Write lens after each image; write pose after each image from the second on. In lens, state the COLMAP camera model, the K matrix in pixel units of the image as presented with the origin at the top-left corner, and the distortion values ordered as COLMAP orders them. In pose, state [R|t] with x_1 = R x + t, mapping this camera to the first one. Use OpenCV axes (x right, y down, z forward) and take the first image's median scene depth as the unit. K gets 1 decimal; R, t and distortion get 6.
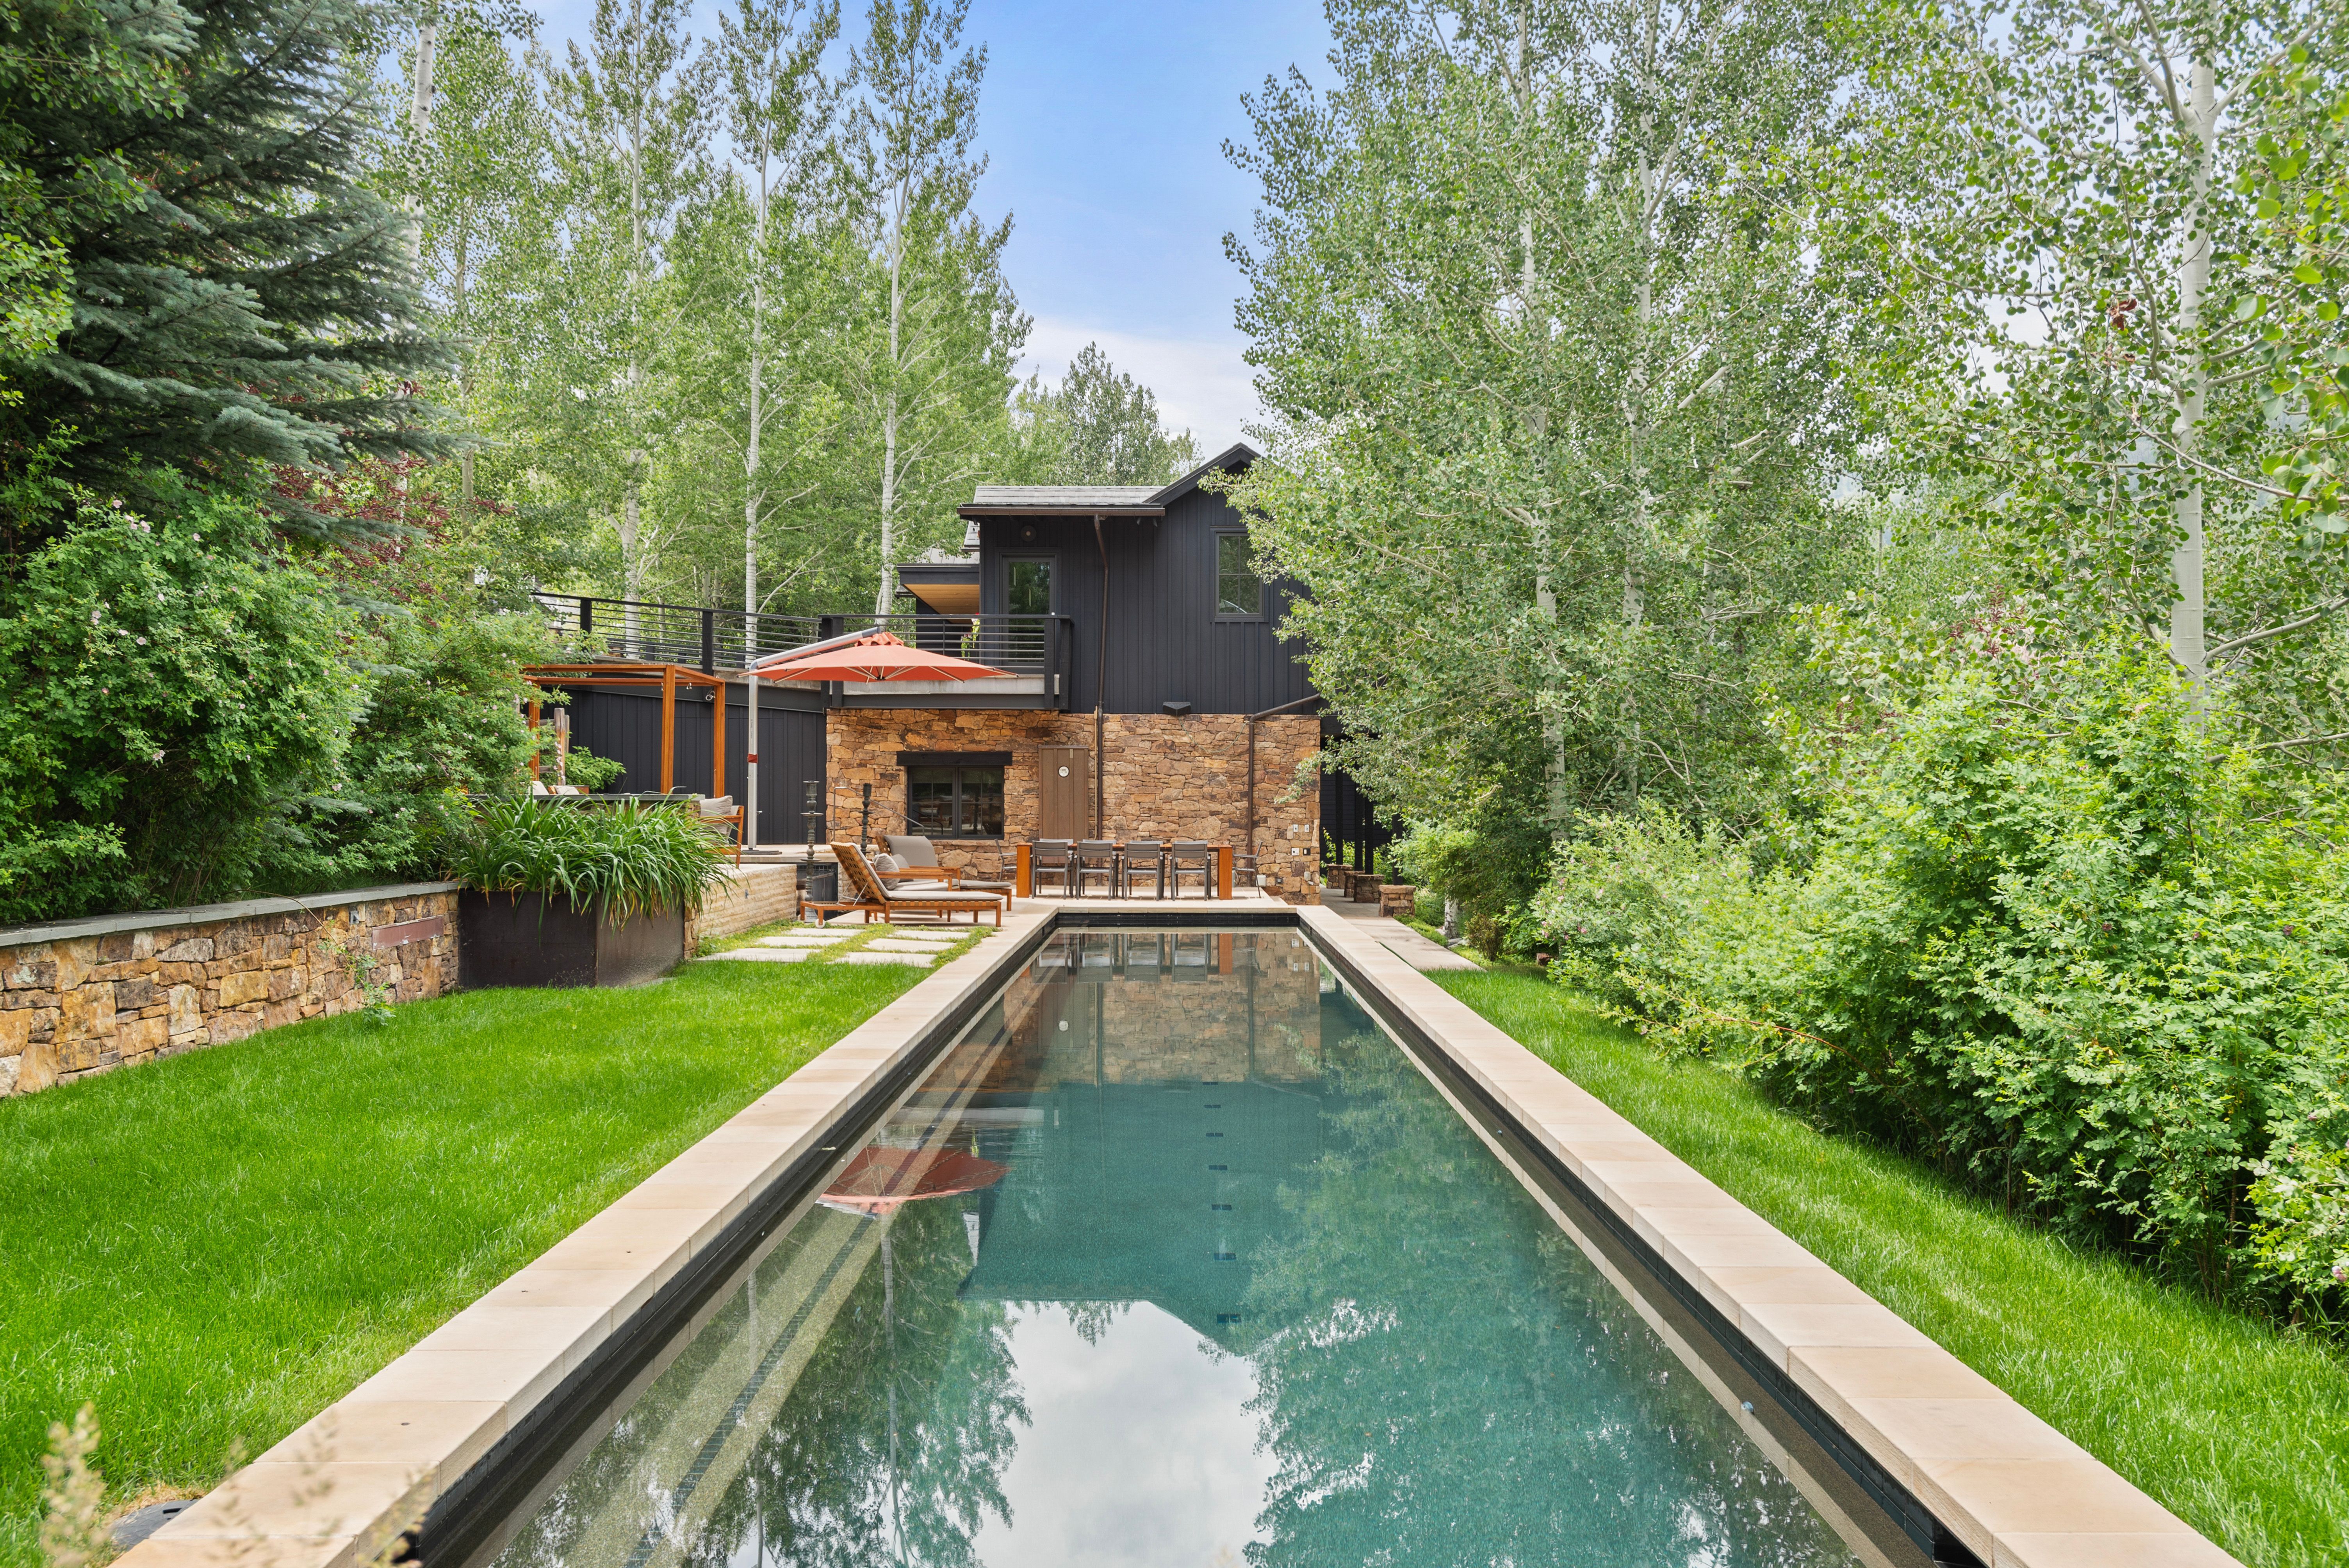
lens RADIAL K [[1583.7, 0, 1176.3], [0, 1583.7, 788.7], [0, 0, 1]] dist [0.003268, 0.000304]
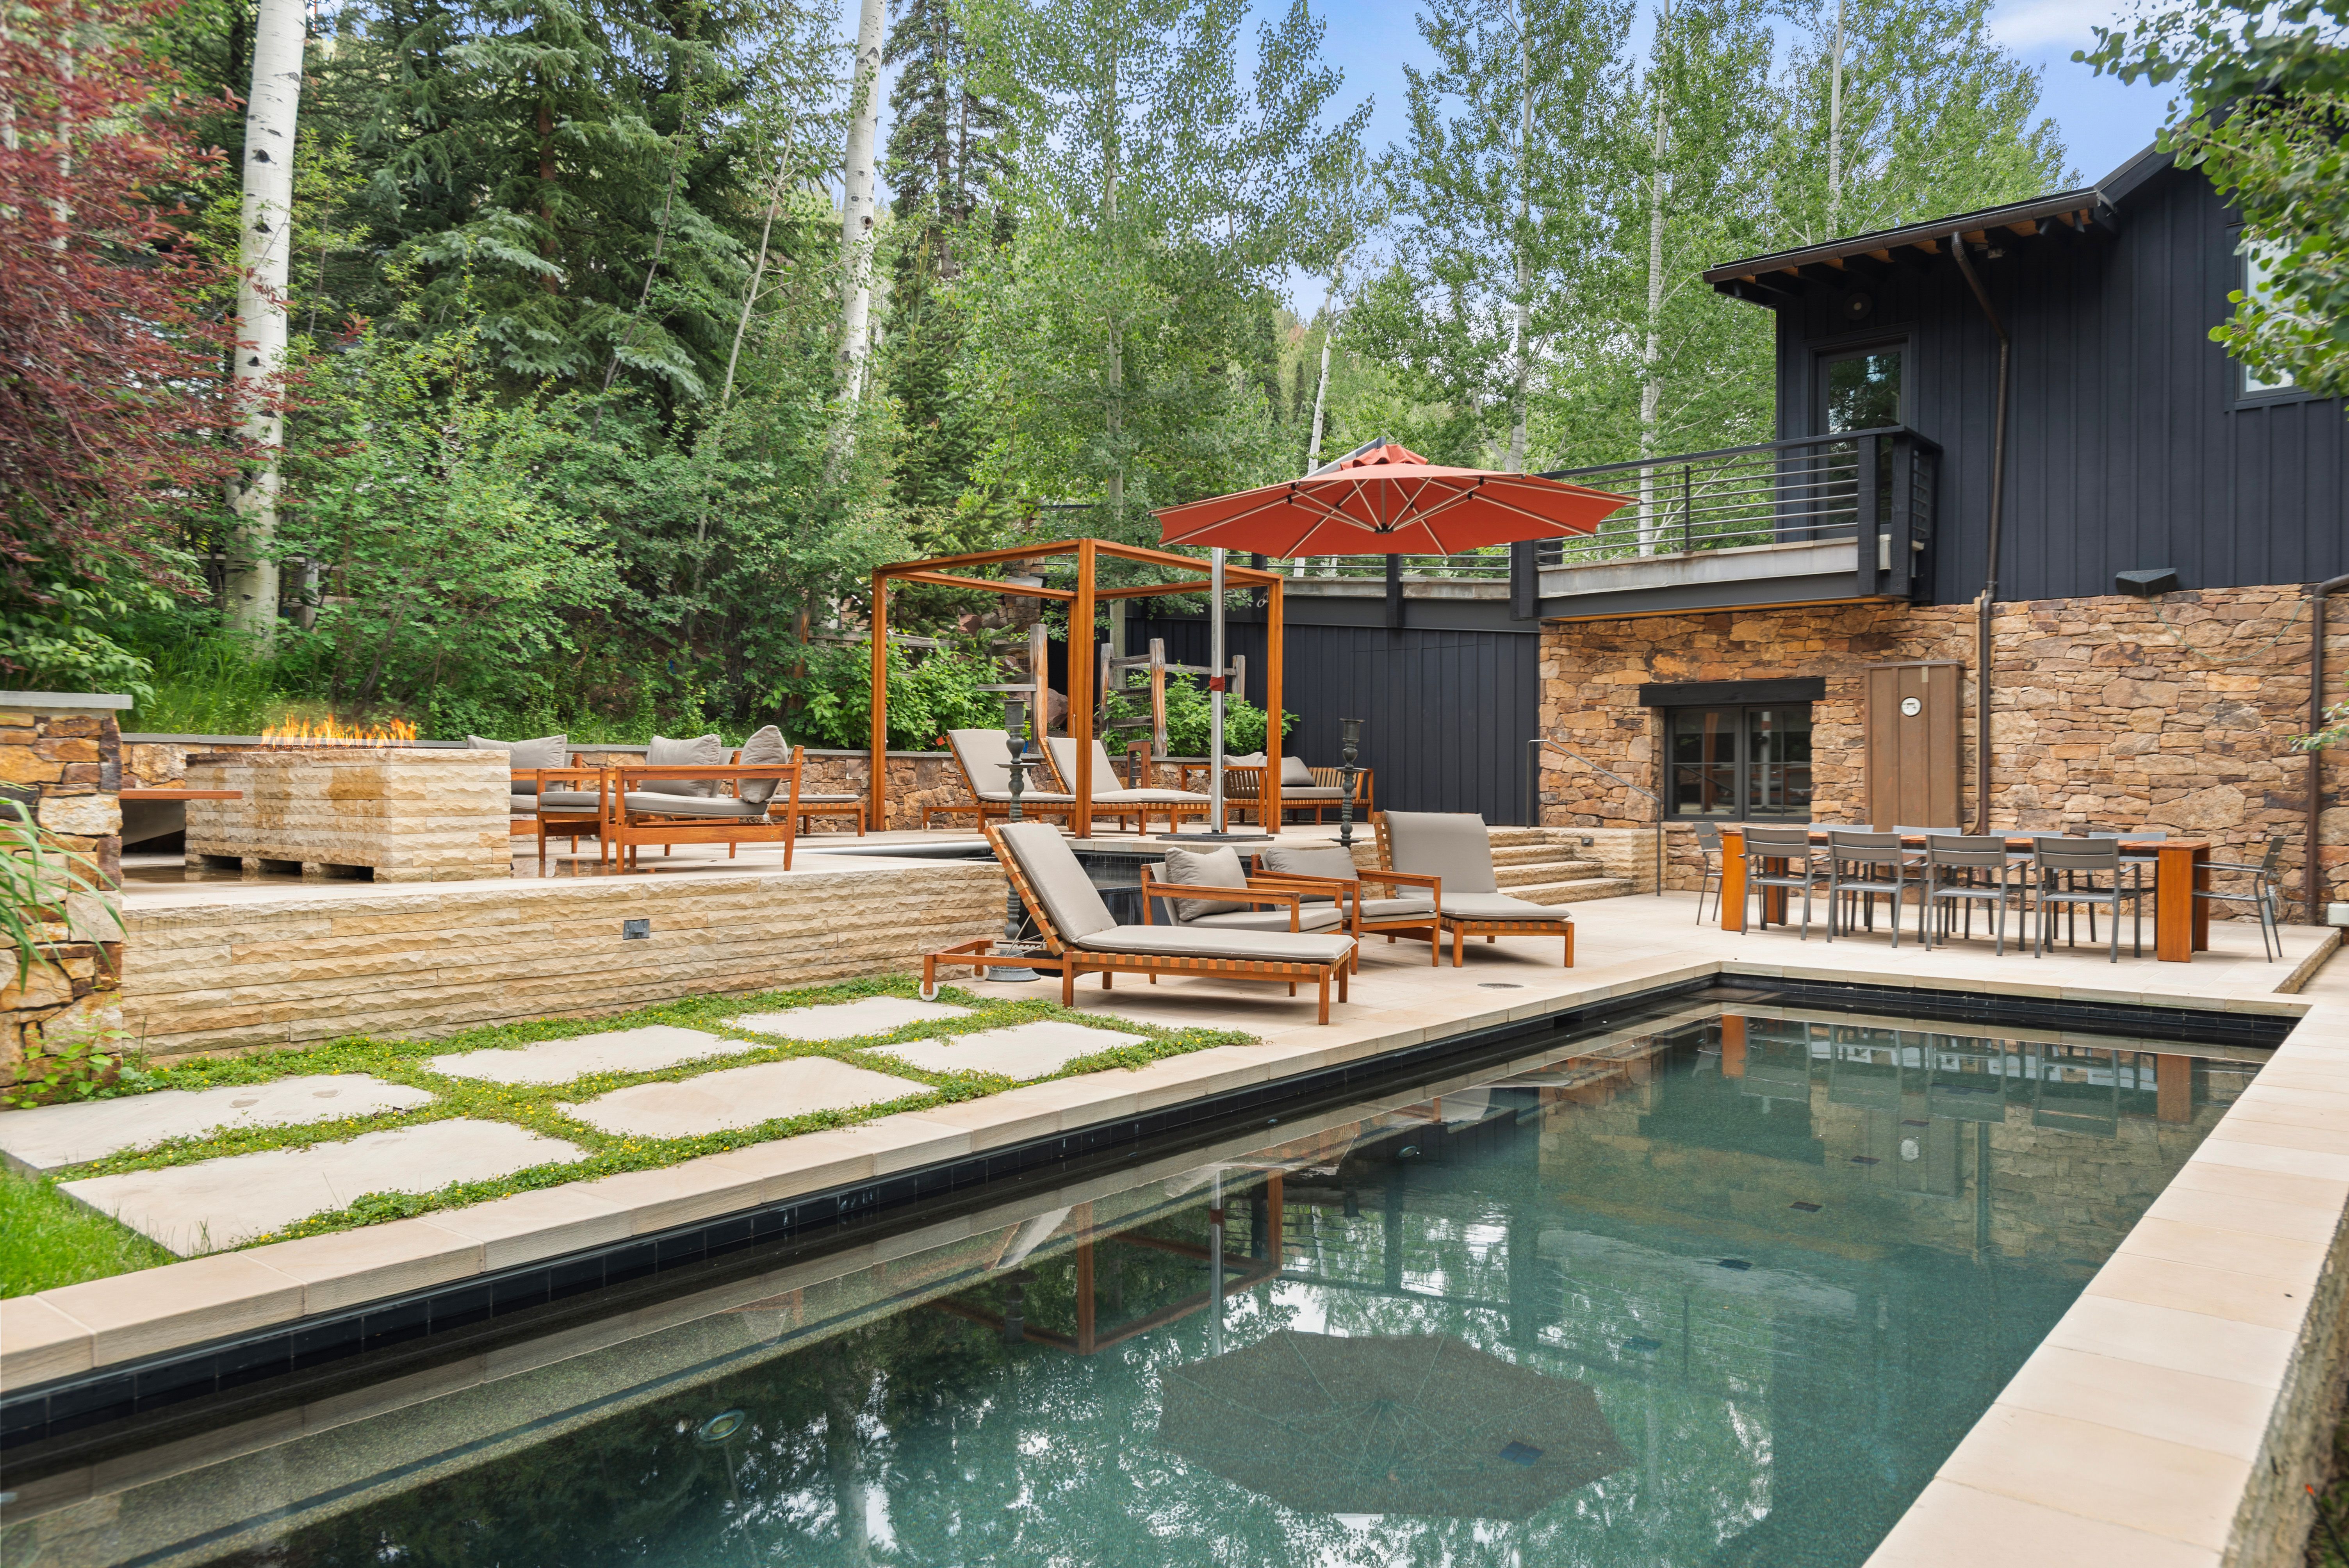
lens RADIAL K [[1583.7, 0, 1170.4], [0, 1583.7, 781.3], [0, 0, 1]] dist [0.003268, 0.000304]
pose [[0.781141, -0.001327, -0.624354, 0.076730], [0.007059, 0.999953, 0.006706, 0.010159], [0.624315, -0.009645, 0.781113, 0.378647]]
